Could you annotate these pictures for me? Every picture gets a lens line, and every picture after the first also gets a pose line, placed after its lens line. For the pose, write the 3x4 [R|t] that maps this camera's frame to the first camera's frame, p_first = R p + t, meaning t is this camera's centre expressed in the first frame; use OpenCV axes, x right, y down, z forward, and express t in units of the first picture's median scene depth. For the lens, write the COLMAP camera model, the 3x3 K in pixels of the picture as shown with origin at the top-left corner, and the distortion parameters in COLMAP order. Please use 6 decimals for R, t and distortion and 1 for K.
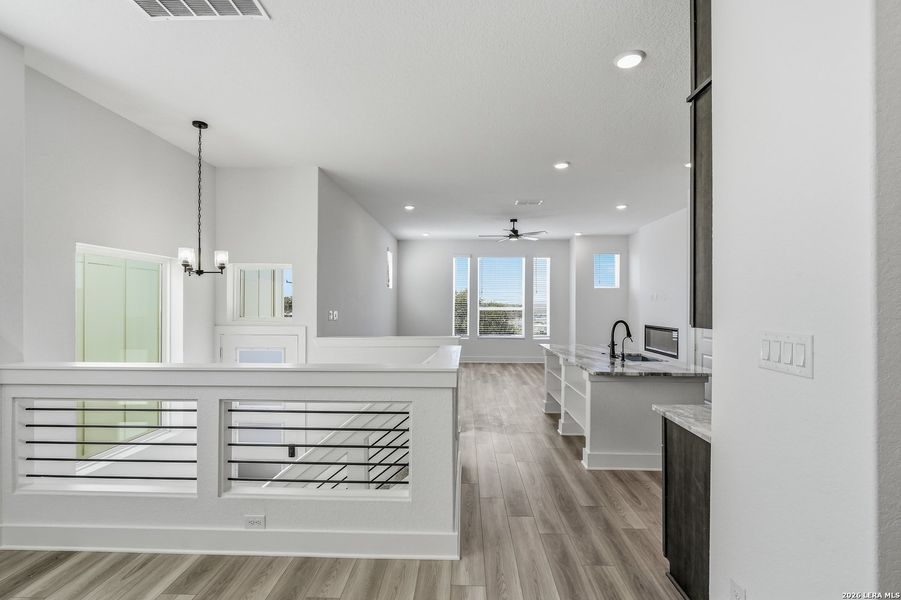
lens RADIAL K [[412.2, 0, 449.8], [0, 412.2, 306.6], [0, 0, 1]] dist [-0.011966, 0.005199]
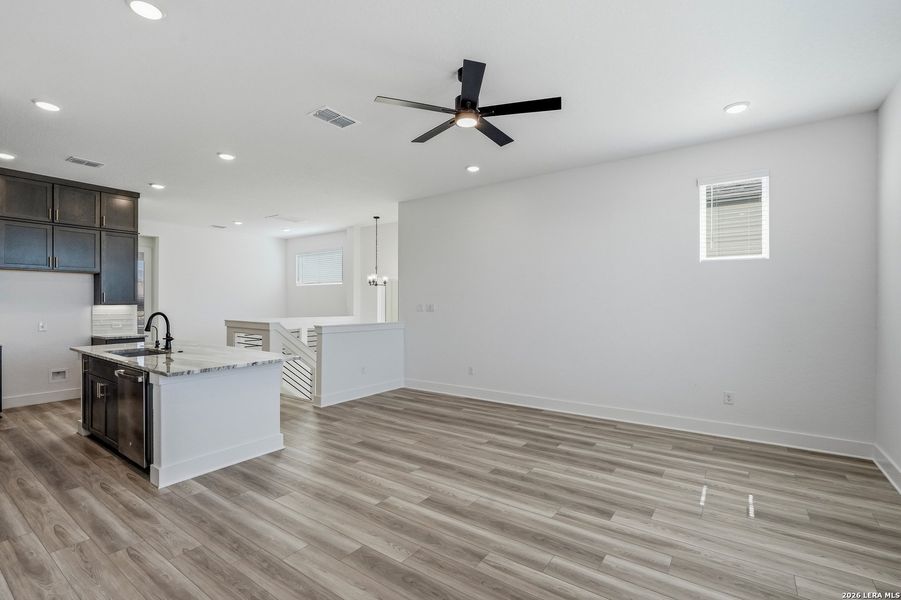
lens RADIAL K [[412.2, 0, 449.7], [0, 412.2, 303.7], [0, 0, 1]] dist [-0.011966, 0.005199]
pose [[-0.548180, -0.000626, -0.836360, 0.505075], [-0.007818, 0.999960, 0.004376, 0.003021], [0.836324, 0.008937, -0.548163, 1.253358]]
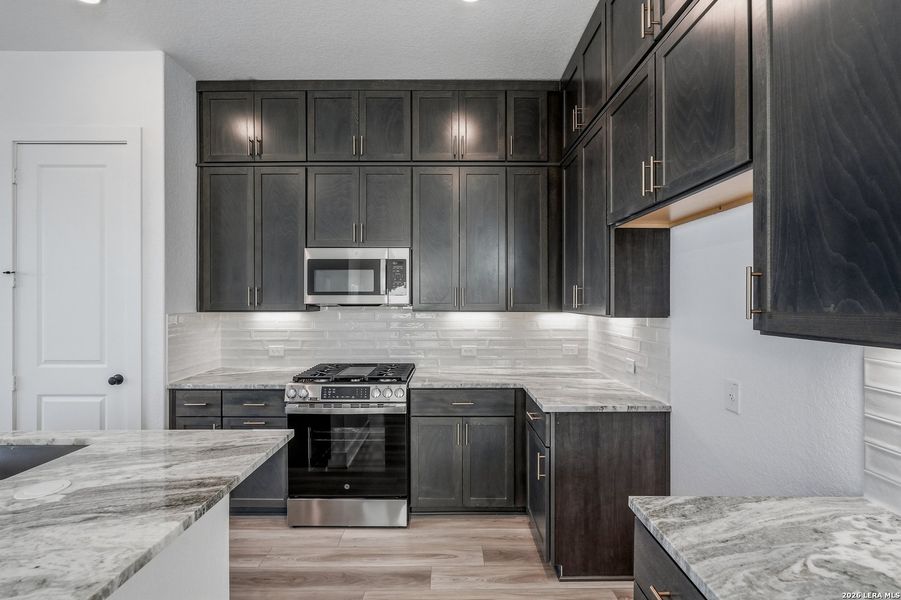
lens RADIAL K [[412.2, 0, 452.4], [0, 412.2, 299.2], [0, 0, 1]] dist [-0.011966, 0.005199]
pose [[-0.044809, -0.002326, 0.998993, 0.070647], [0.006165, 0.999978, 0.002604, 0.000351], [-0.998977, 0.006275, -0.044794, 0.375836]]
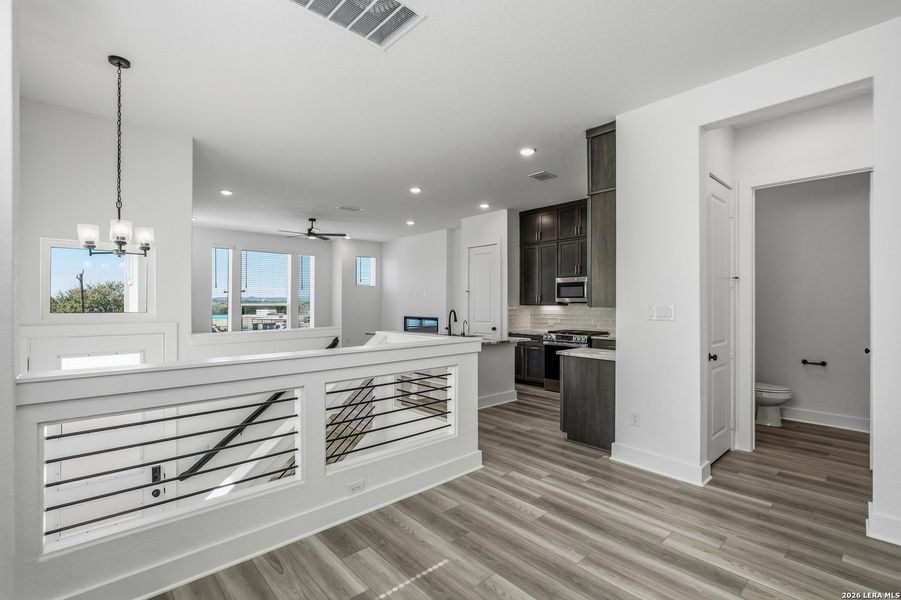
lens RADIAL K [[412.2, 0, 445.5], [0, 412.2, 304.7], [0, 0, 1]] dist [-0.011966, 0.005199]
pose [[0.718695, -0.005320, 0.695305, -0.348591], [0.005303, 0.999984, 0.002170, 0.008239], [-0.695305, 0.002128, 0.718711, 0.008260]]
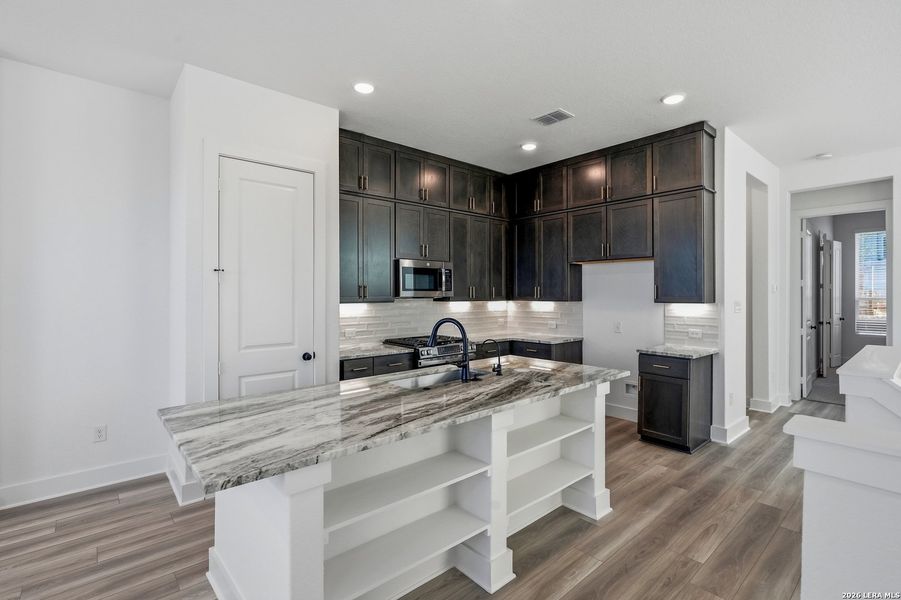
lens RADIAL K [[412.2, 0, 442.7], [0, 412.2, 298.0], [0, 0, 1]] dist [-0.011966, 0.005199]
pose [[-0.682890, -0.007928, 0.730479, 0.001082], [0.004623, 0.999874, 0.015174, -0.002026], [-0.730507, 0.013739, -0.682767, 0.854531]]
